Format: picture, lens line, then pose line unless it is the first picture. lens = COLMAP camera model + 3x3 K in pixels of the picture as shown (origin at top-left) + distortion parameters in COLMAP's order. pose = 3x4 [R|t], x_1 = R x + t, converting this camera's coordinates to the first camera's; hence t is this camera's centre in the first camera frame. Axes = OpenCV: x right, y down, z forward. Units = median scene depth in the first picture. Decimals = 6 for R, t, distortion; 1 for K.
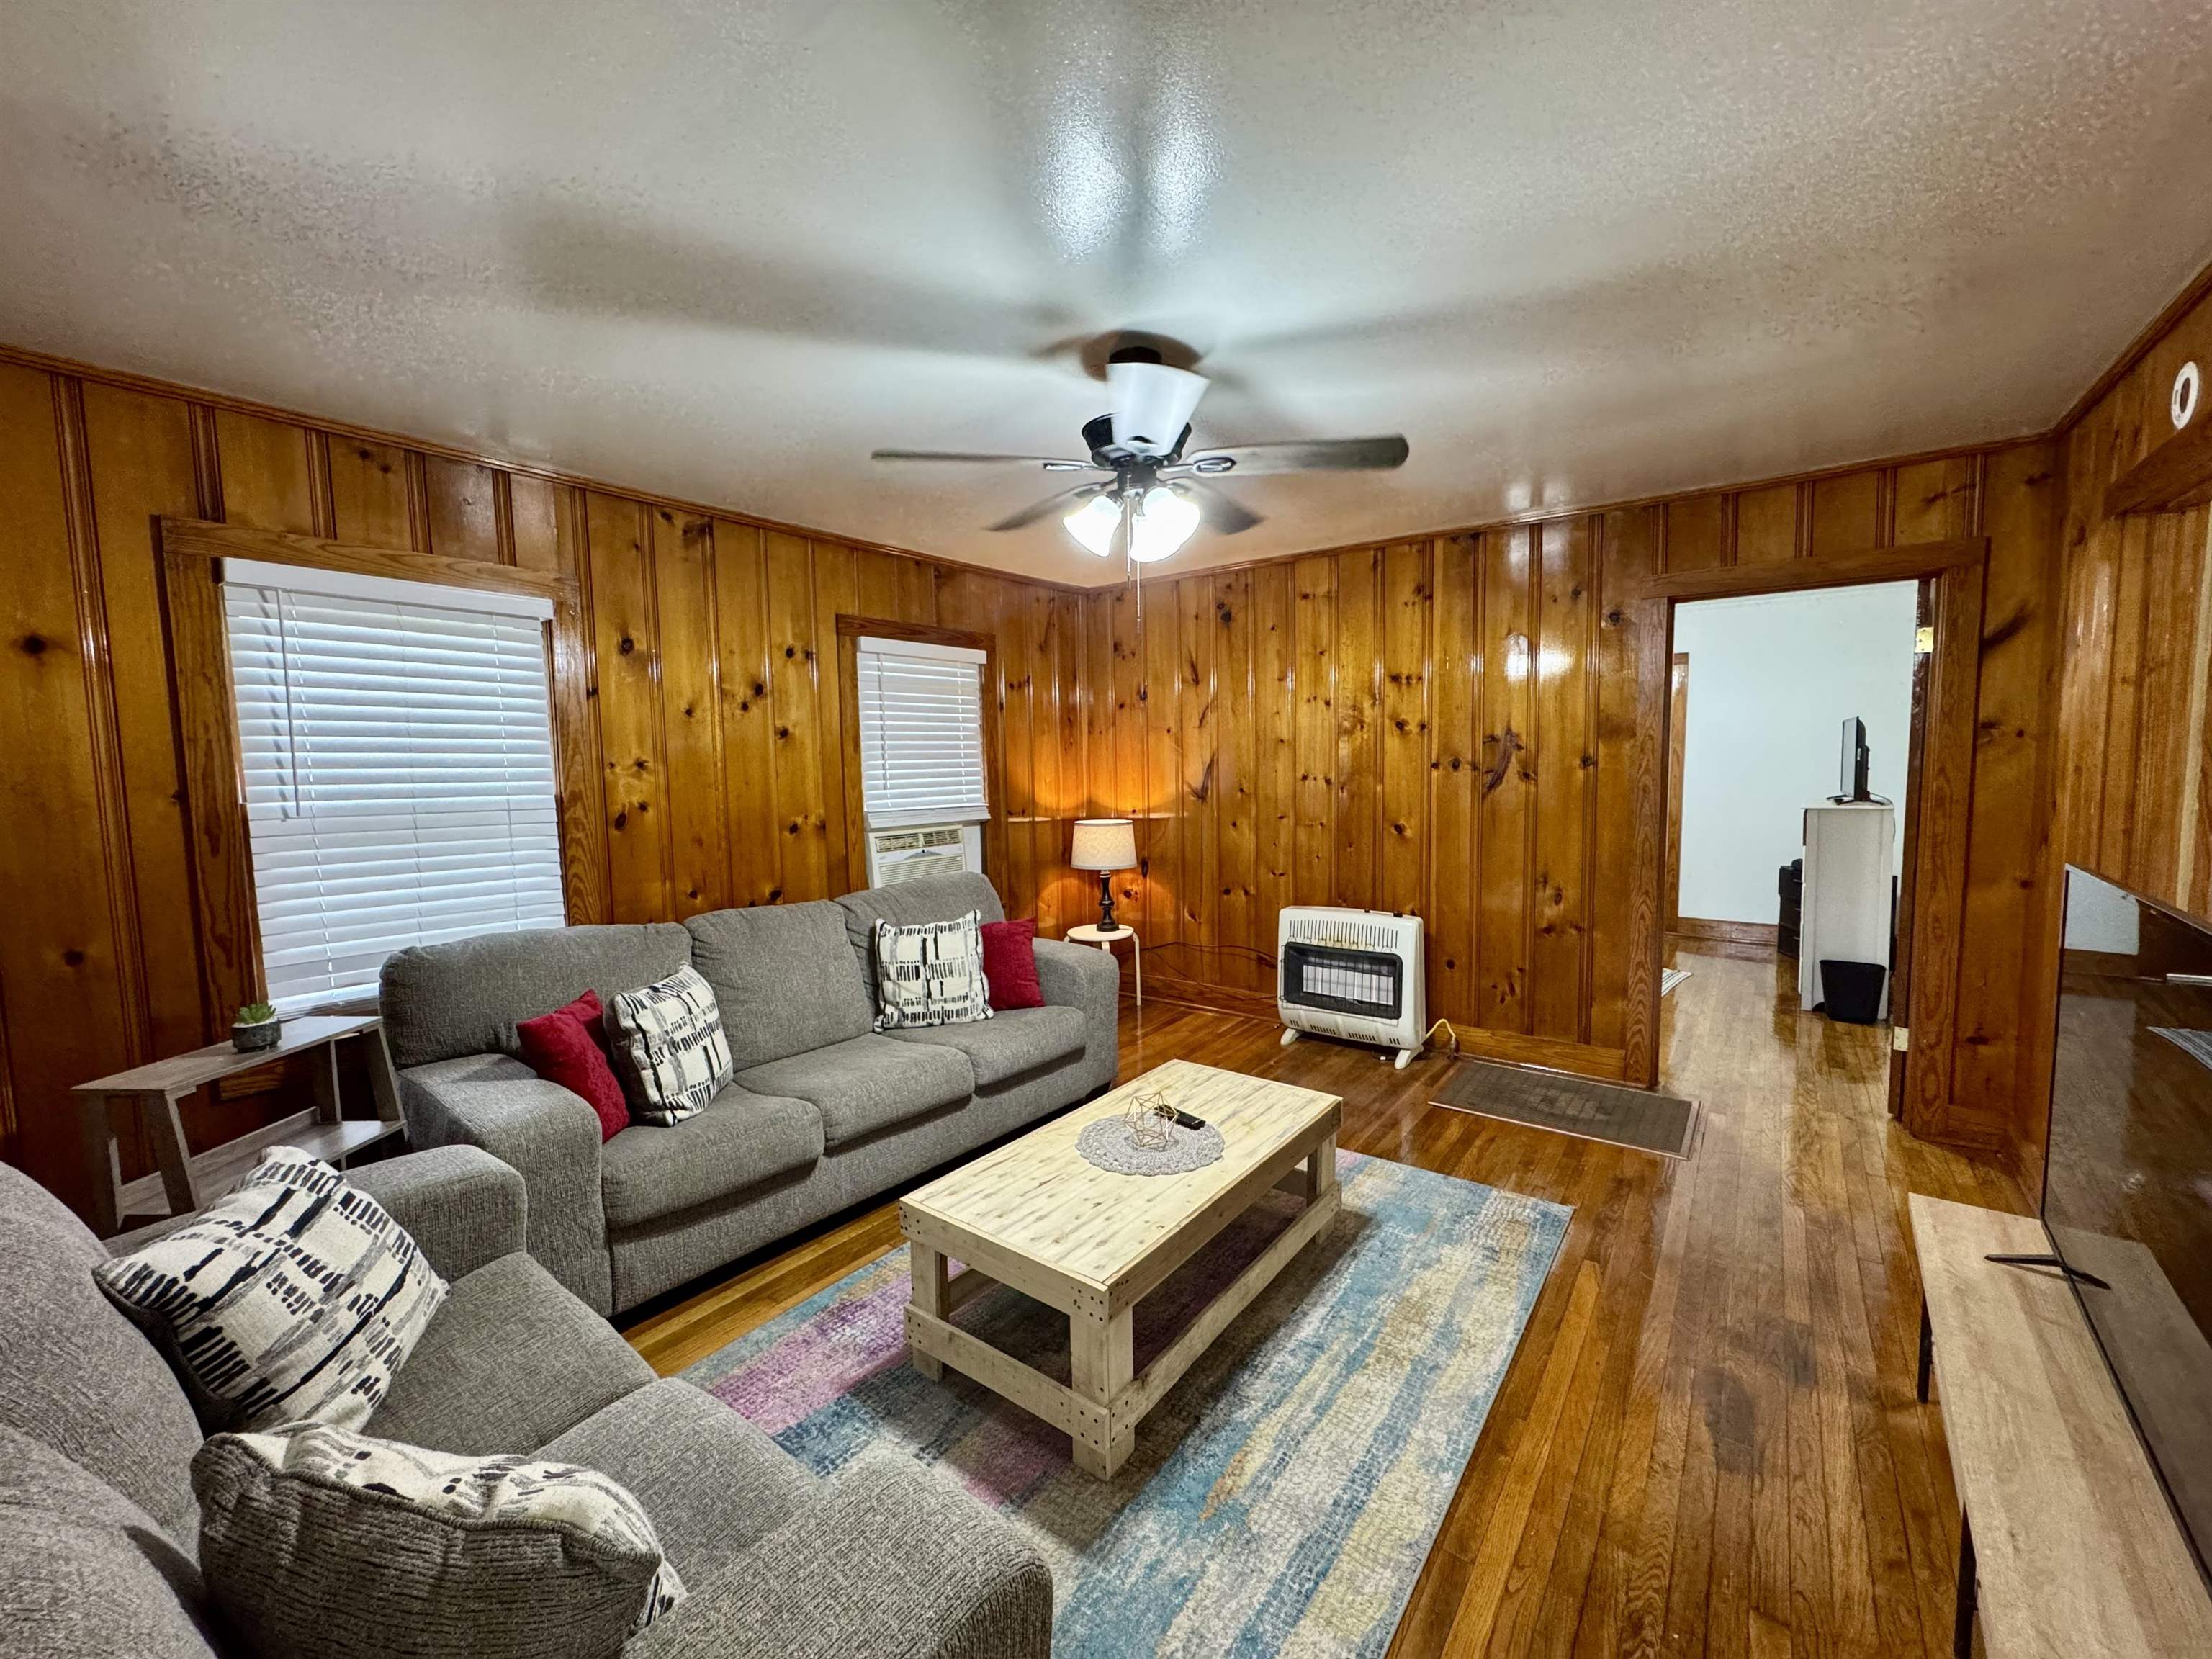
lens RADIAL K [[884.6, 0, 1109.4], [0, 884.6, 830.3], [0, 0, 1]] dist [-0.002637, 0.000943]
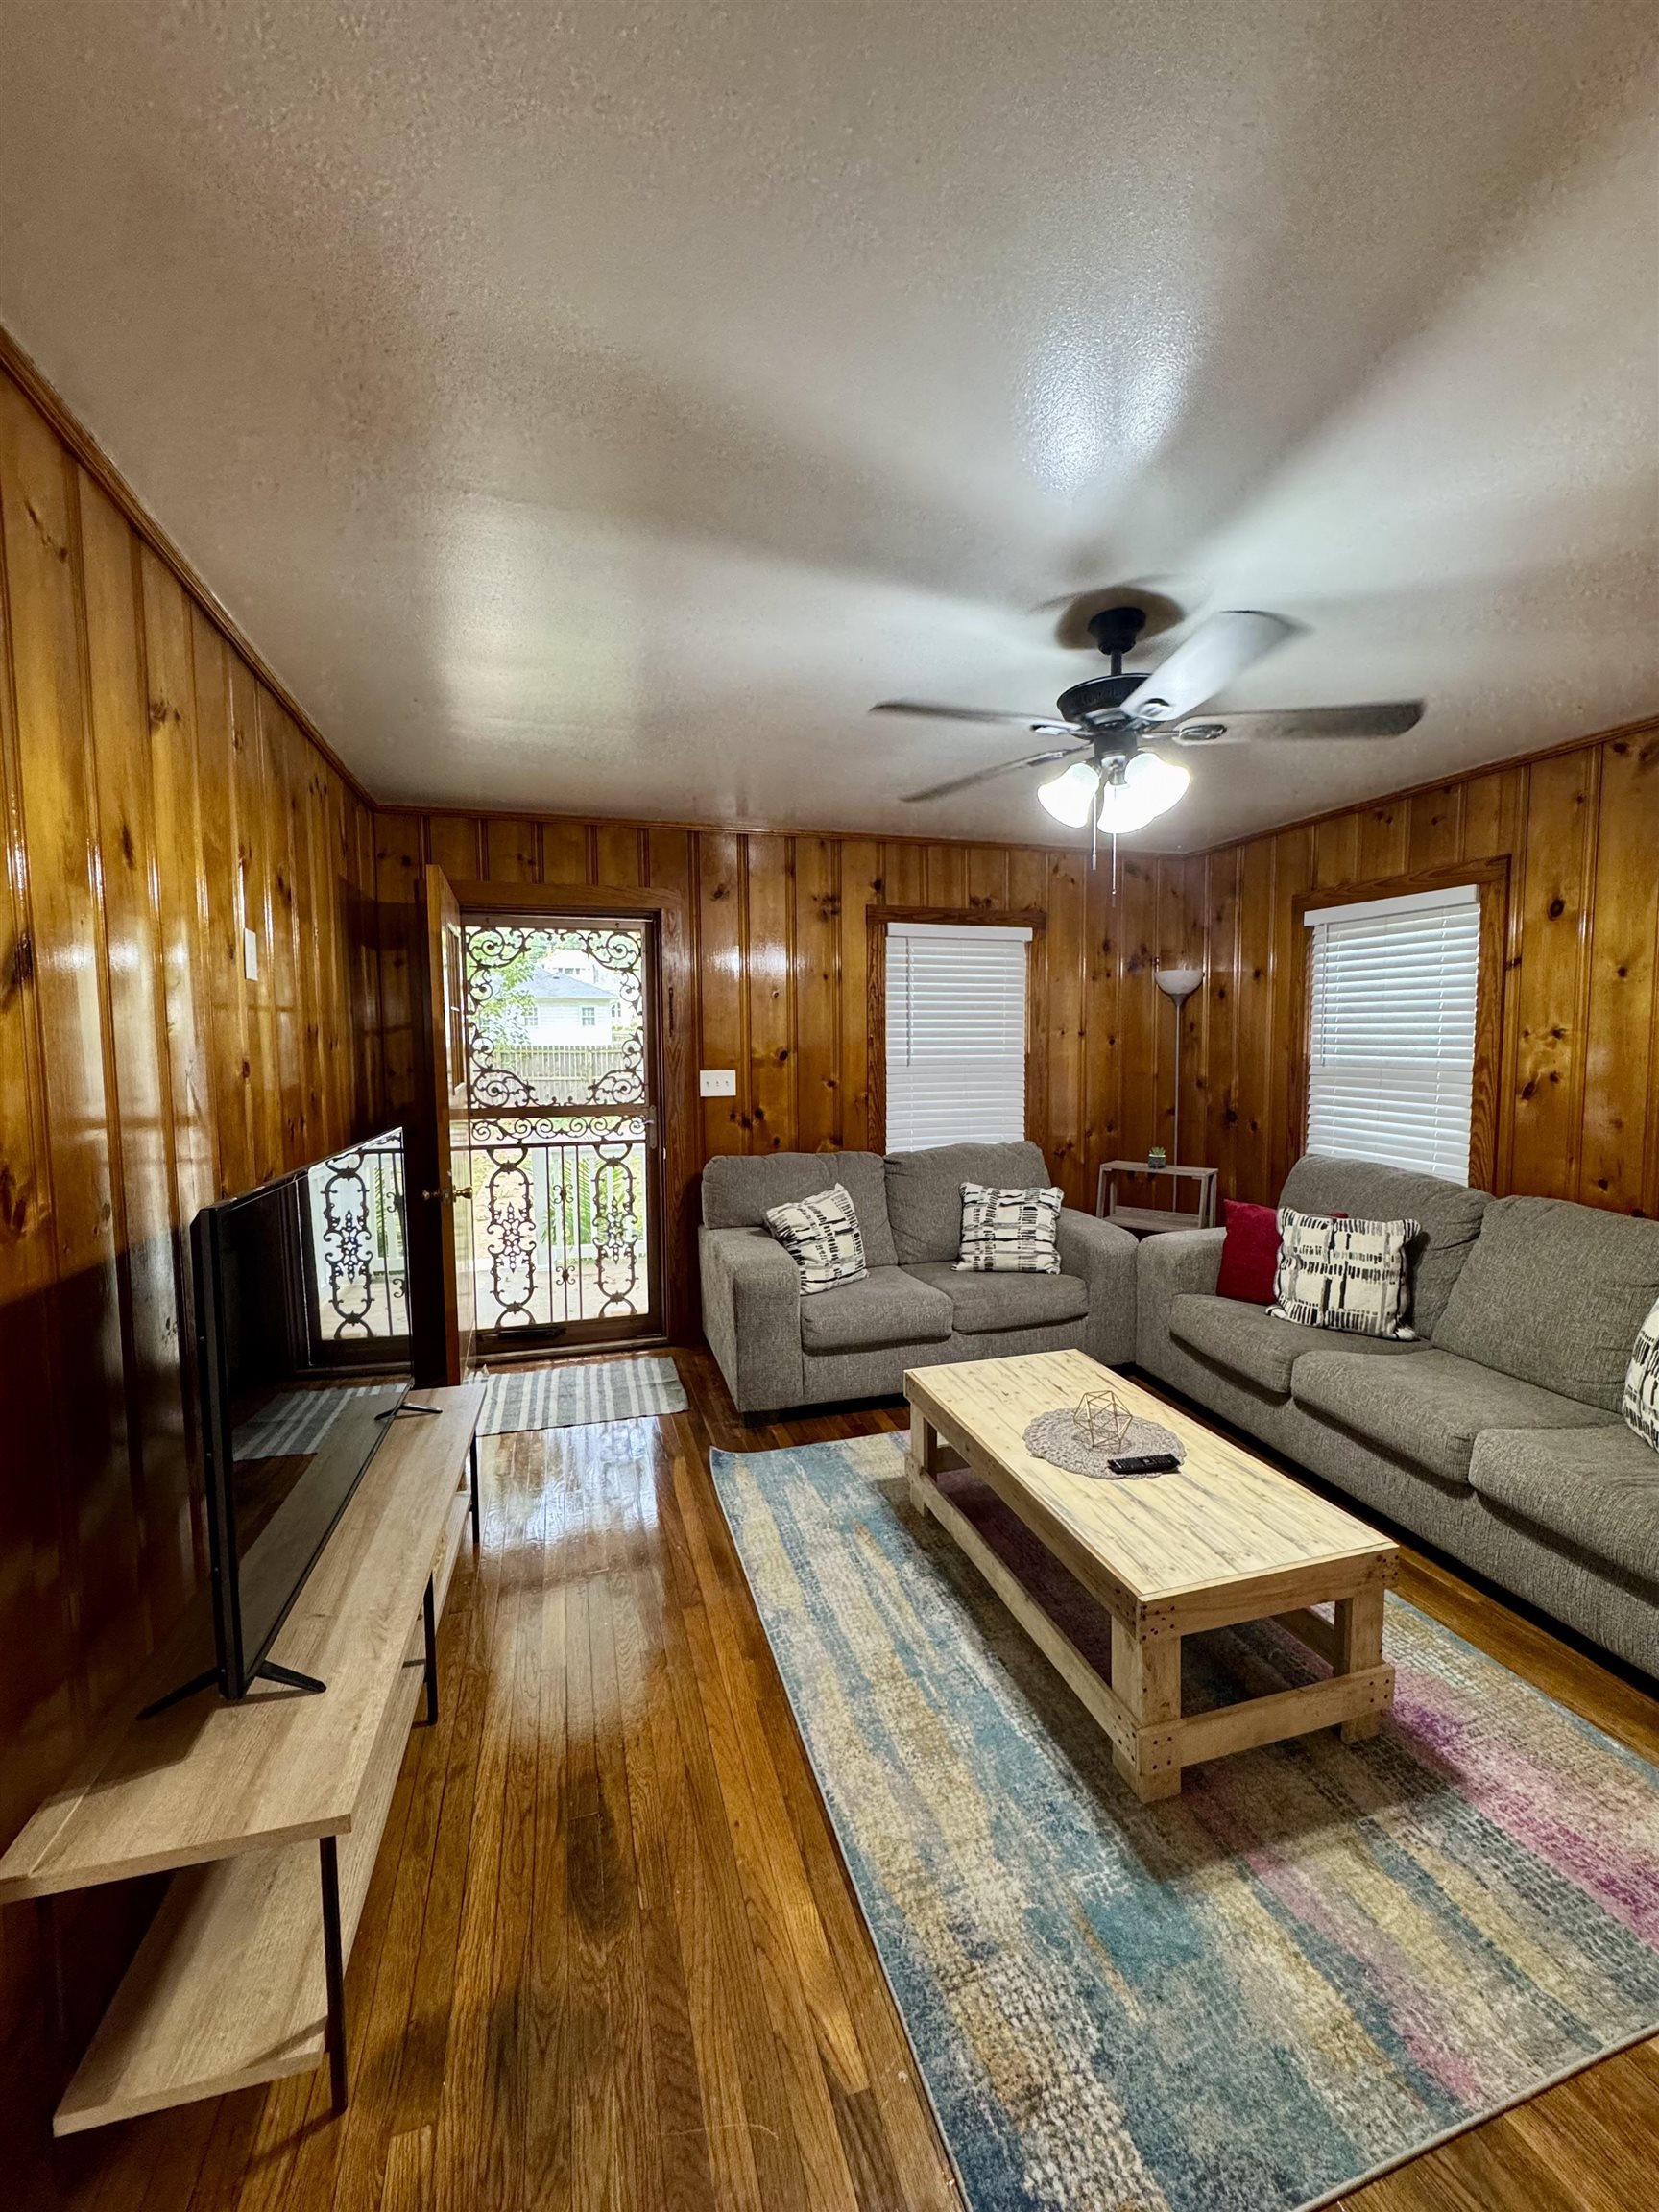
lens RADIAL K [[884.6, 0, 824.6], [0, 884.6, 1101.1], [0, 0, 1]] dist [-0.002637, 0.000943]
pose [[-0.595924, 0.077677, -0.799275, 0.900775], [-0.047593, 0.990145, 0.131711, -0.114885], [0.801630, 0.116529, -0.586354, 1.203031]]
